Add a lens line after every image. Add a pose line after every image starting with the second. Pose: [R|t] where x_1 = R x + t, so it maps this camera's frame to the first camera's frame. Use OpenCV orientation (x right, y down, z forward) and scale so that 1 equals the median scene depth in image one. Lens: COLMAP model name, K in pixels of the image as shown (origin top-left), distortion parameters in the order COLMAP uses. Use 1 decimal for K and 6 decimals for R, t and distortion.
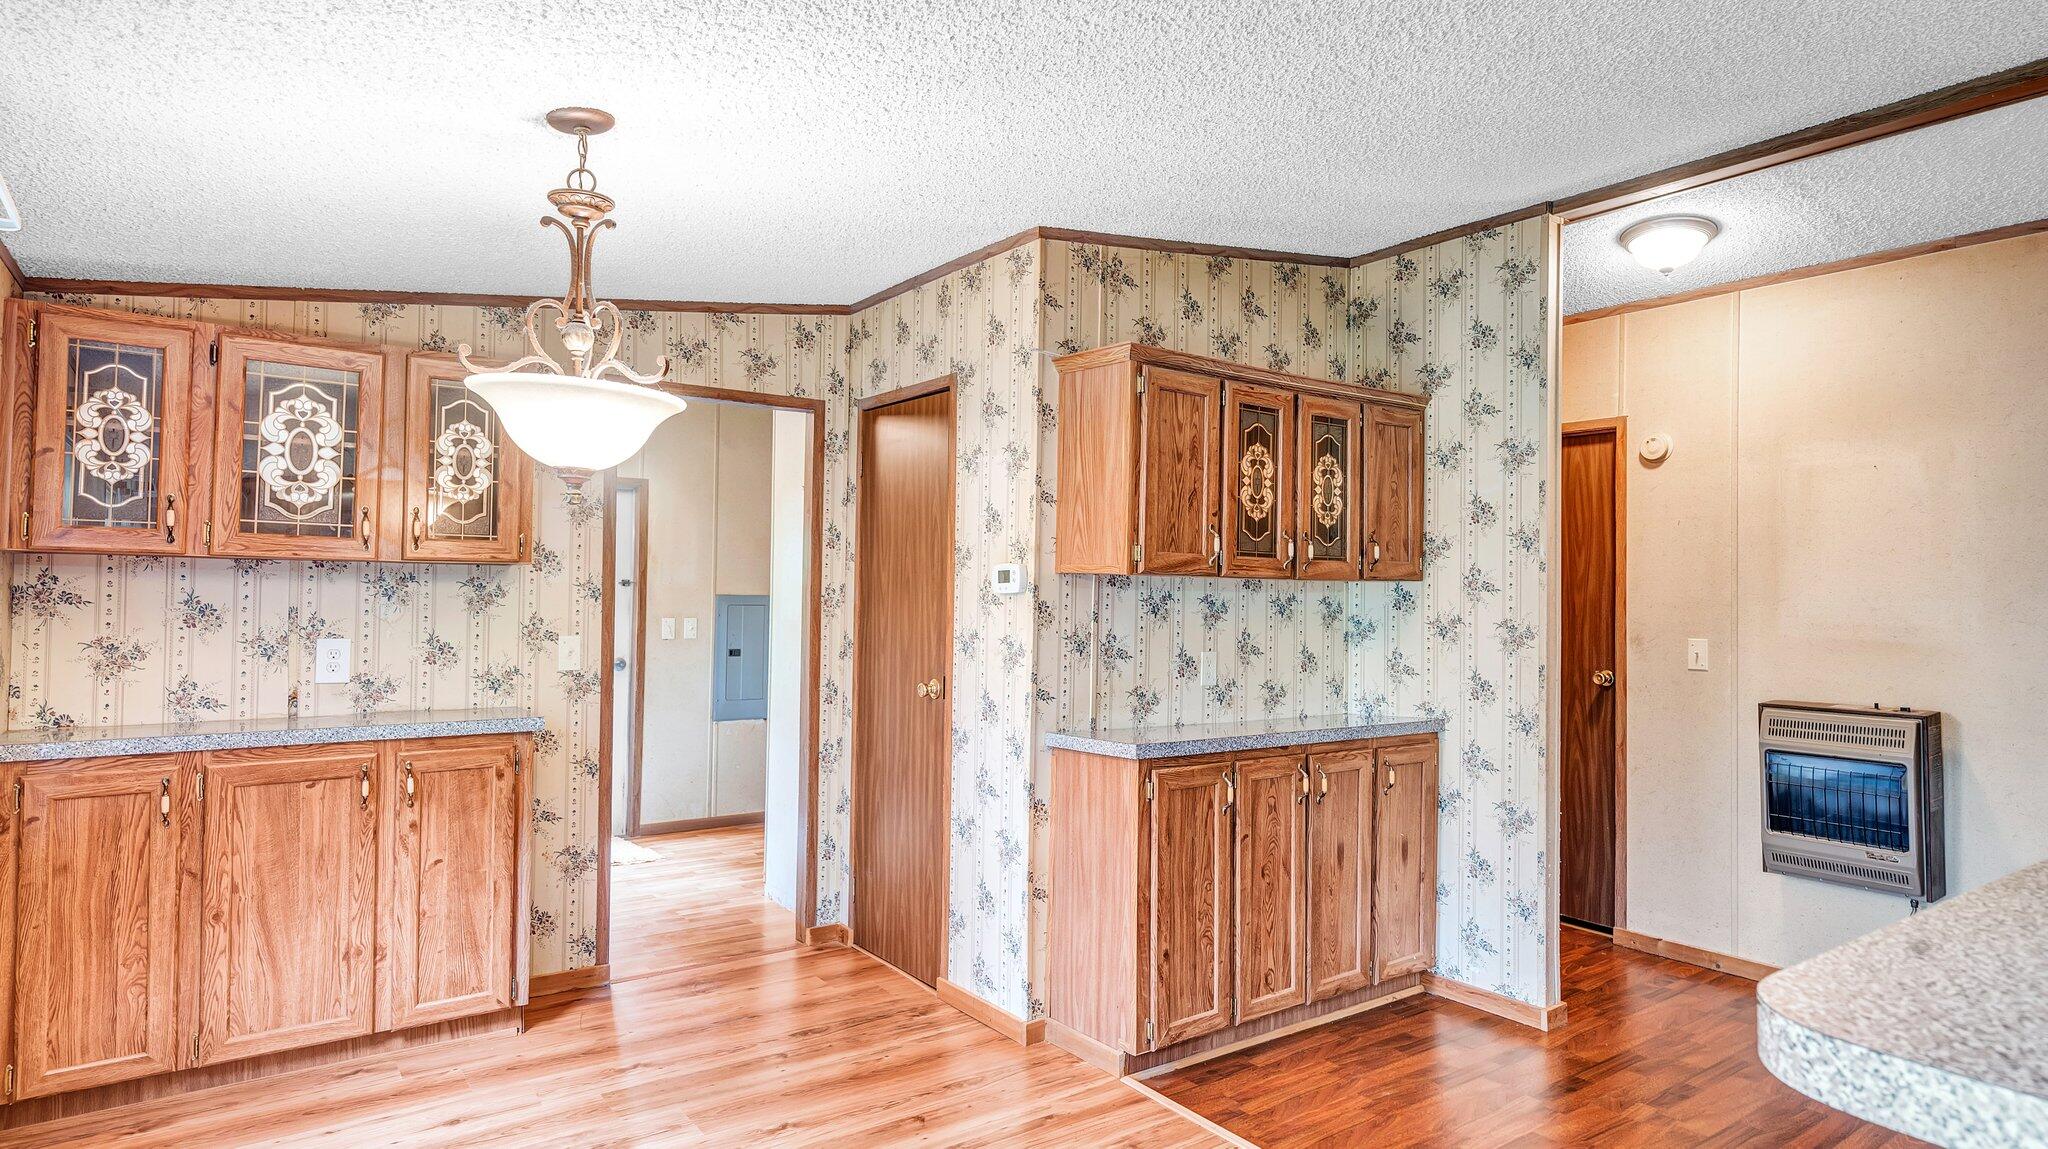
lens RADIAL K [[1128.4, 0, 1028.4], [0, 1128.4, 568.4], [0, 0, 1]] dist [0.000150, 0.002471]
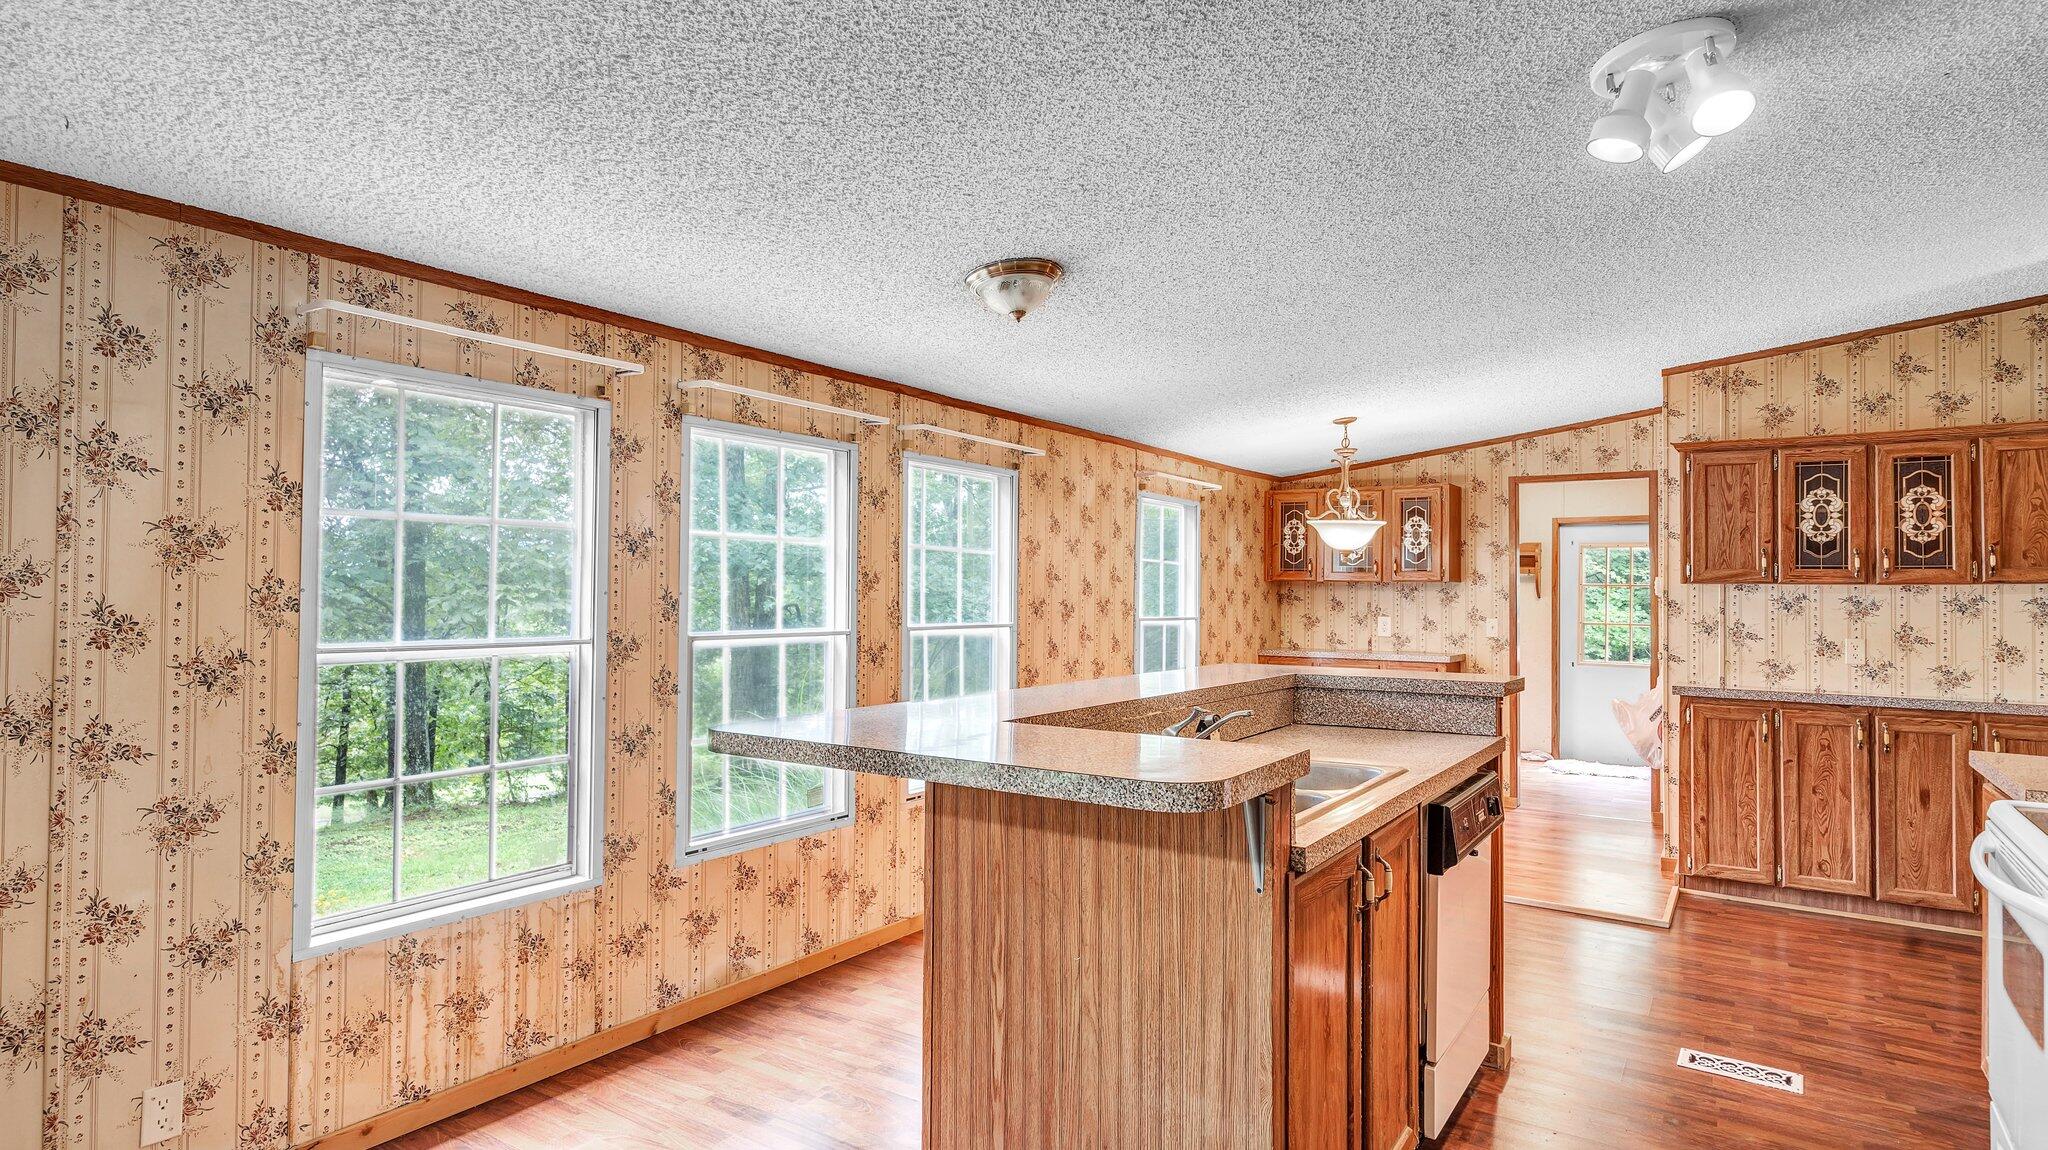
lens RADIAL K [[1091.6, 0, 1022.6], [0, 1091.6, 567.6], [0, 0, 1]] dist [0.003413, 0.001380]
pose [[0.346367, -0.027120, -0.937707, 1.157739], [0.019654, 0.999572, -0.021649, -0.001911], [0.937893, -0.010931, 0.346752, -0.412912]]
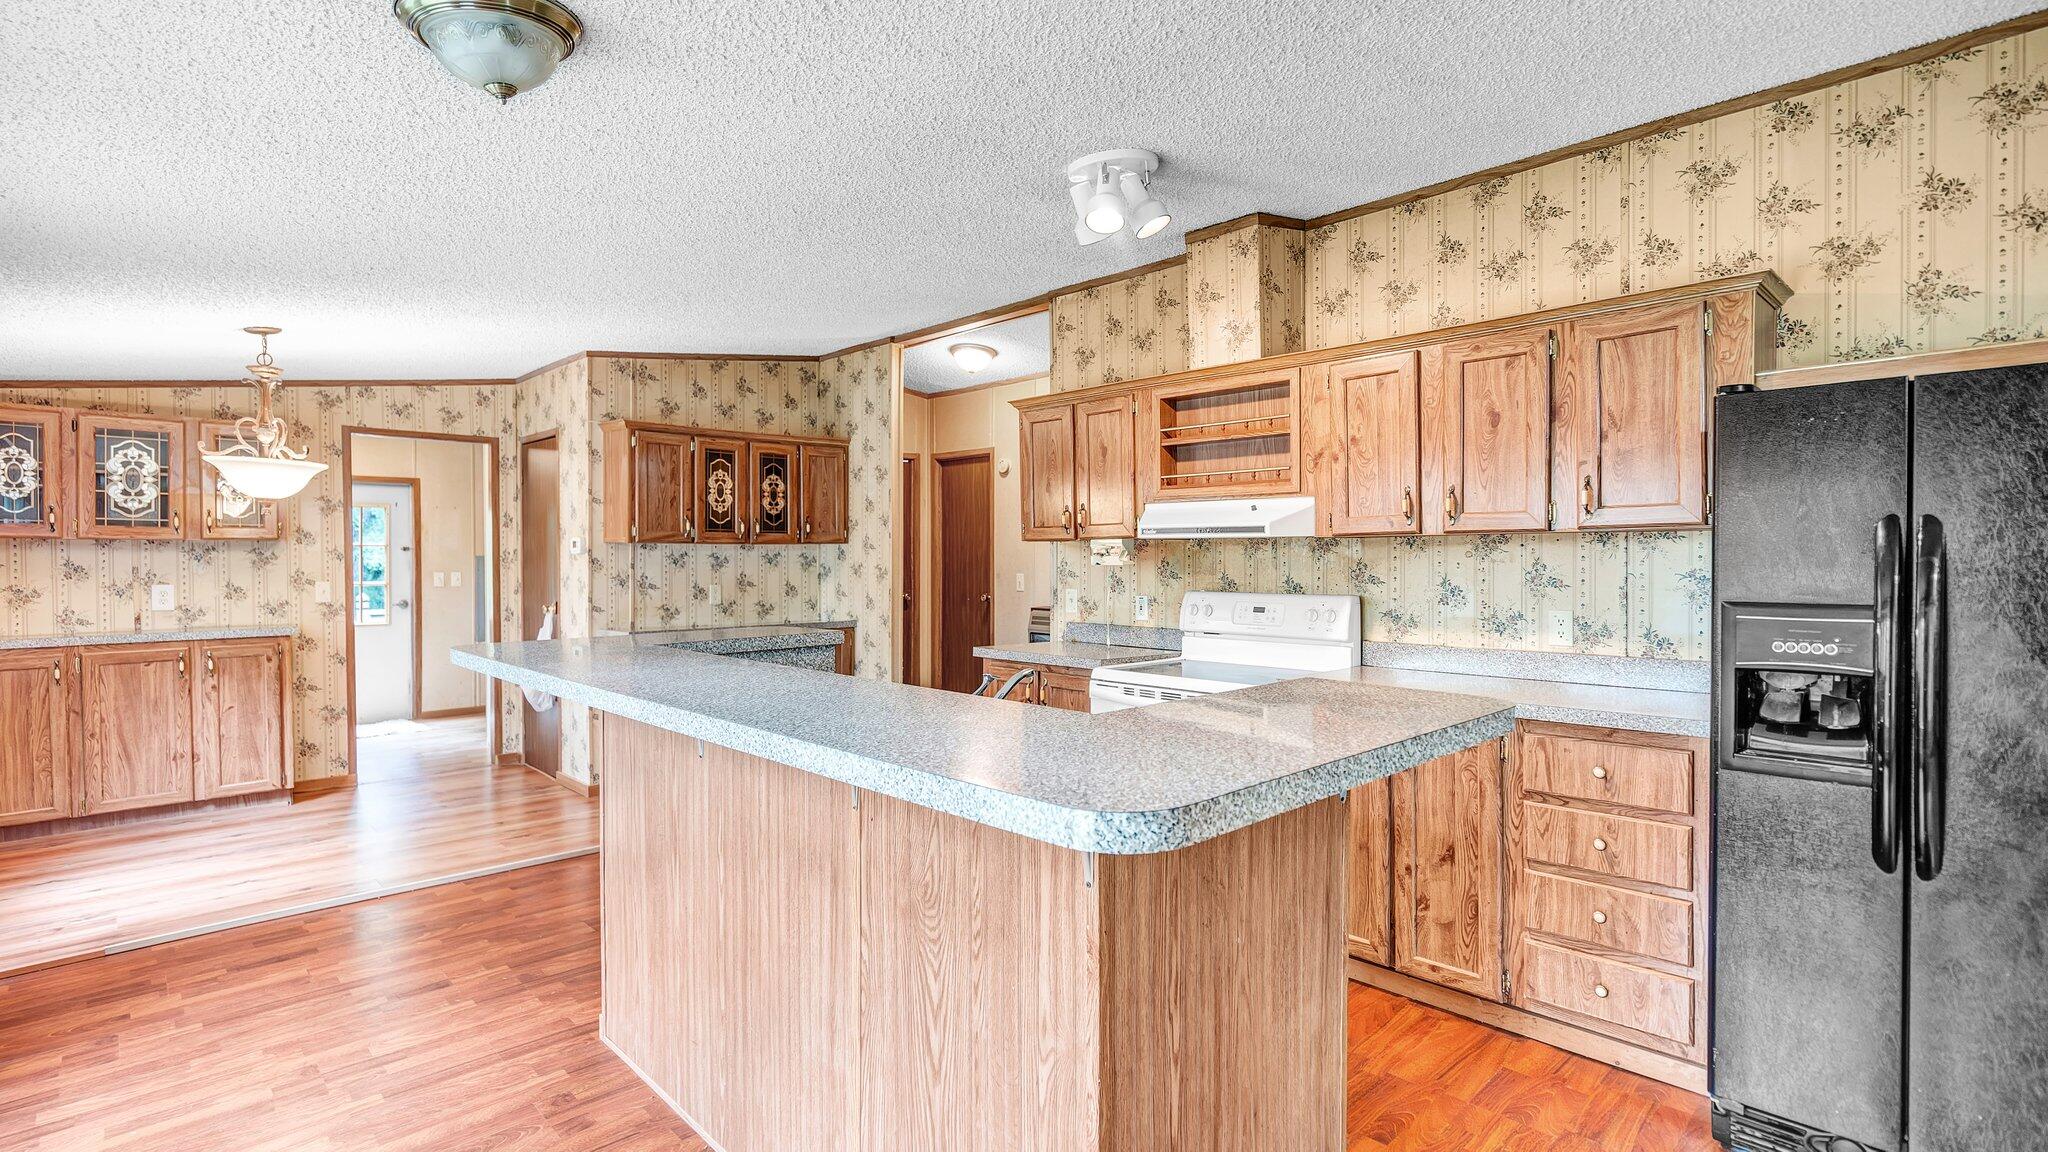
lens RADIAL K [[953.0, 0, 1023.4], [0, 953.0, 572.0], [0, 0, 1]] dist [-0.002356, 0.000268]
pose [[0.989864, -0.015303, 0.141192, 0.480715], [0.008996, 0.998937, 0.045200, -0.011230], [-0.141733, -0.043472, 0.988950, -0.622114]]
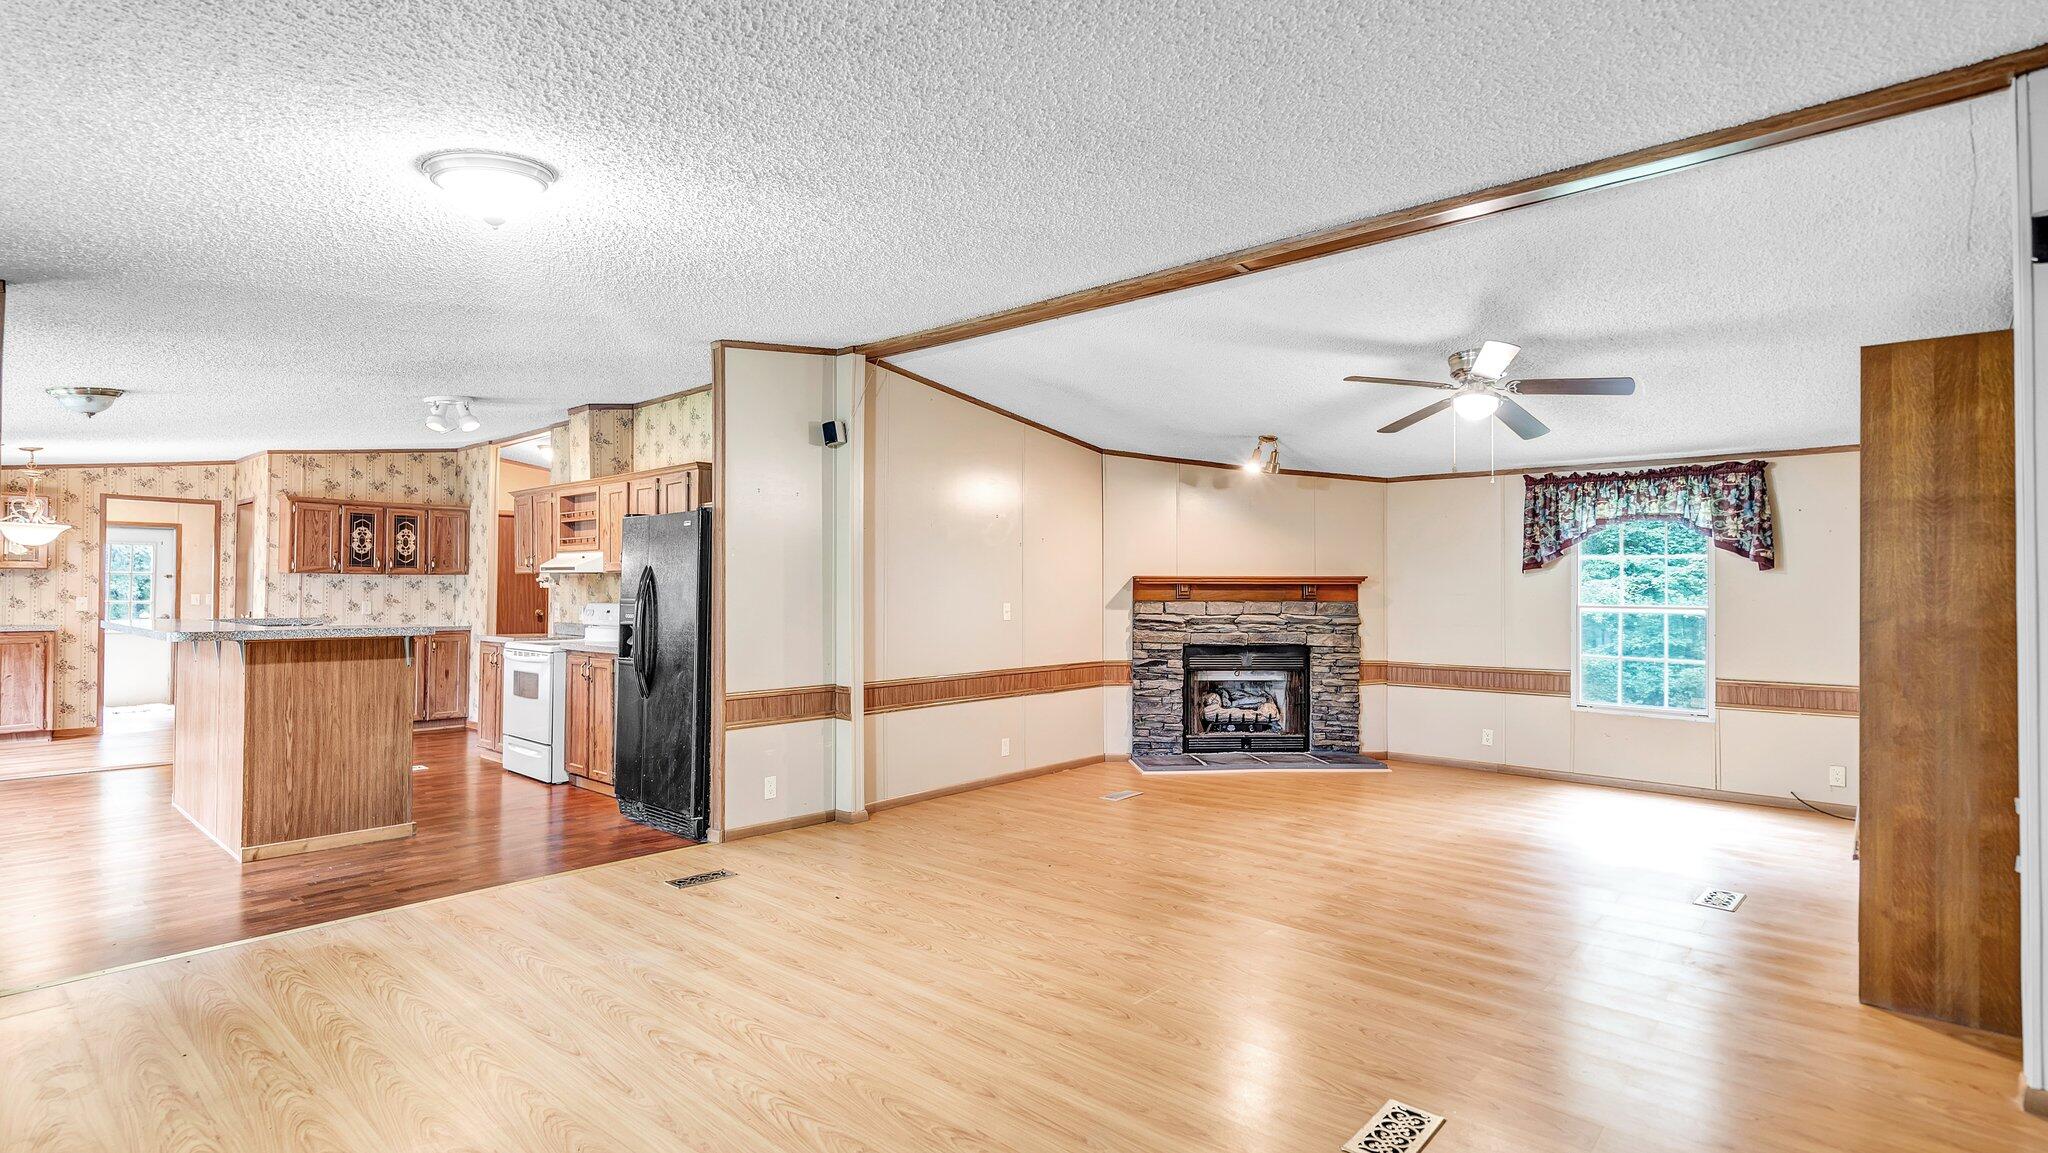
lens RADIAL K [[965.5, 0, 1024.0], [0, 965.5, 576.5], [0, 0, 1]] dist [0.000054, -0.000506]
pose [[0.973888, -0.002881, 0.227010, 1.301190], [-0.000150, 0.999911, 0.013335, -0.018201], [-0.227028, -0.013021, 0.973801, -1.782671]]
